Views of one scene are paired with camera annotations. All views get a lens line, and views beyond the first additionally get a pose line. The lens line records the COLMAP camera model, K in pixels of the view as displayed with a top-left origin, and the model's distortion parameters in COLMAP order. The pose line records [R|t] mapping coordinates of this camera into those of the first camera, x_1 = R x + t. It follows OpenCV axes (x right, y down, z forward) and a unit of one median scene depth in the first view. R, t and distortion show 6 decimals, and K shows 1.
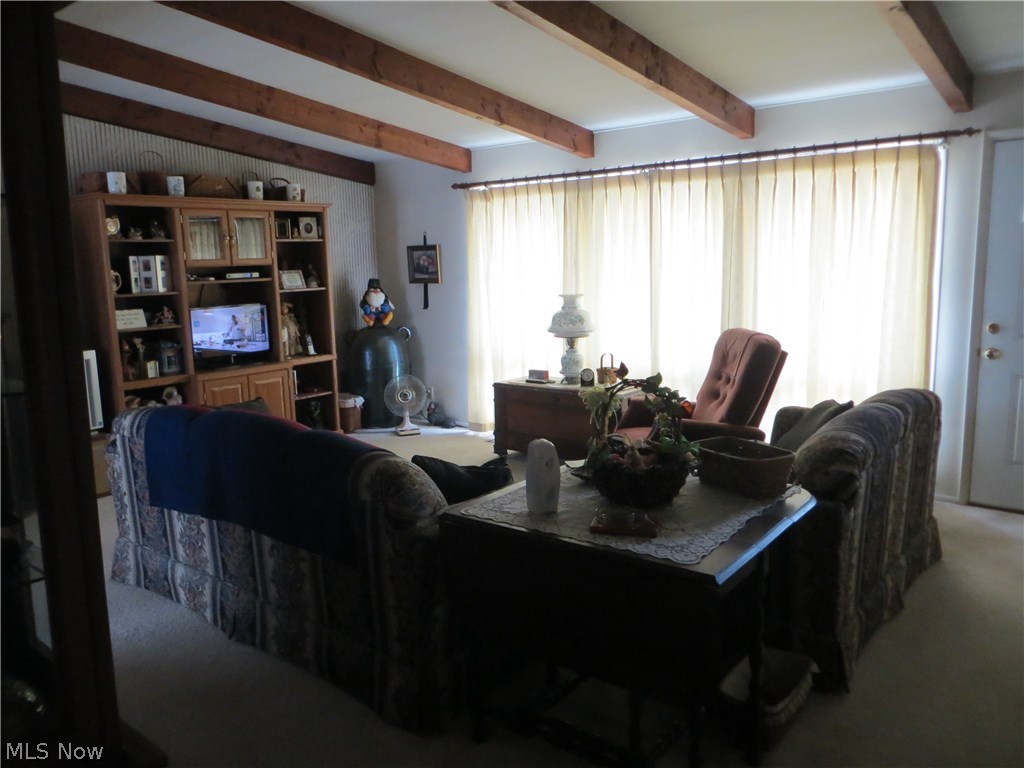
lens RADIAL K [[760.8, 0, 512.0], [0, 760.8, 384.0], [0, 0, 1]] dist [-0.010681, -0.002407]
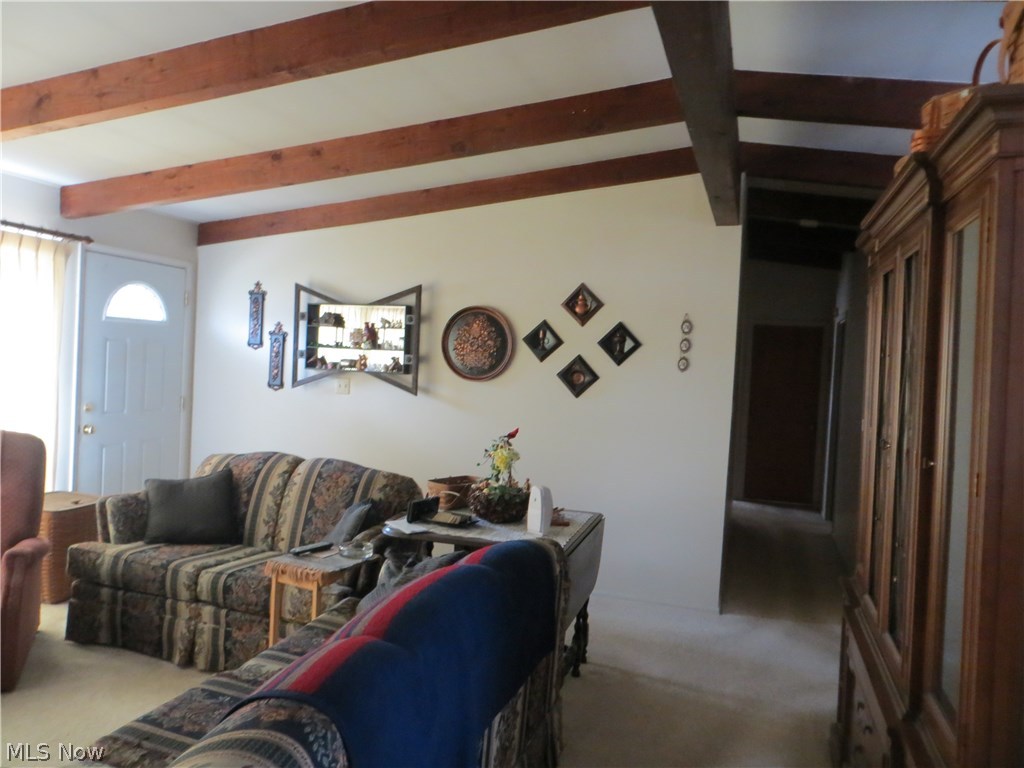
lens RADIAL K [[758.0, 0, 508.5], [0, 758.0, 385.2], [0, 0, 1]] dist [-0.025770, 0.005353]
pose [[-0.364777, -0.023156, 0.930807, -0.550339], [0.107253, 0.991991, 0.066709, -0.093854], [-0.924897, 0.124166, -0.359372, 0.660153]]
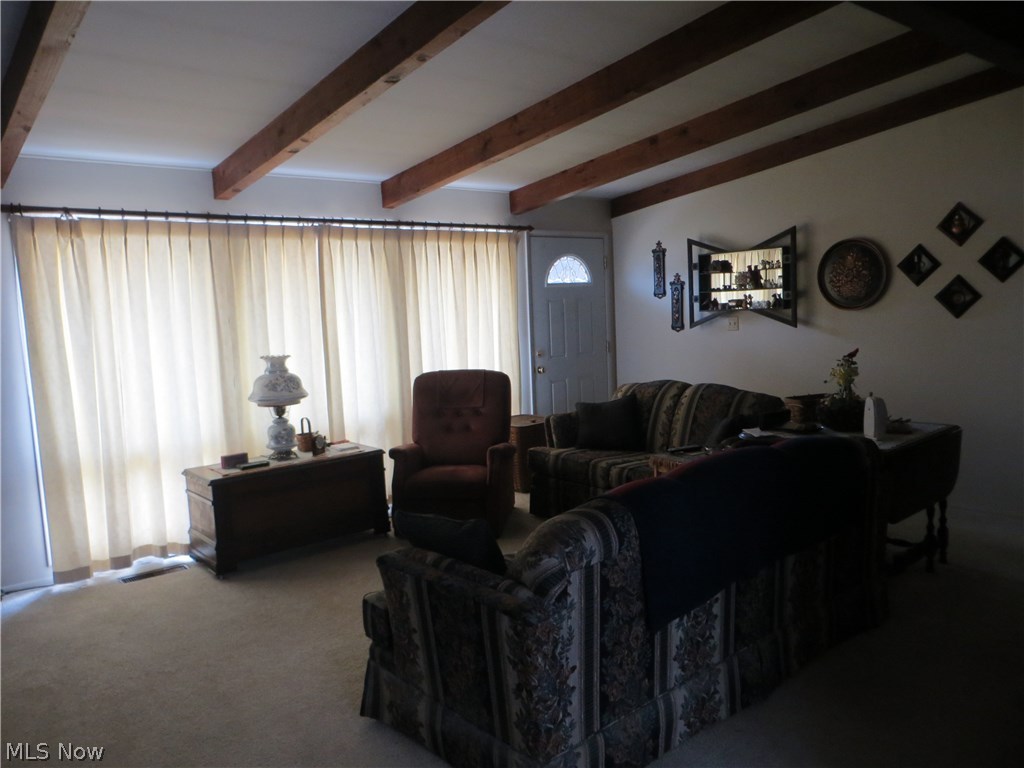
lens RADIAL K [[758.0, 0, 508.5], [0, 758.0, 385.2], [0, 0, 1]] dist [-0.025770, 0.005353]
pose [[0.203542, -0.088396, 0.975068, -0.738919], [0.194634, 0.979692, 0.048186, -0.079014], [-0.959525, 0.179973, 0.216614, 0.596007]]
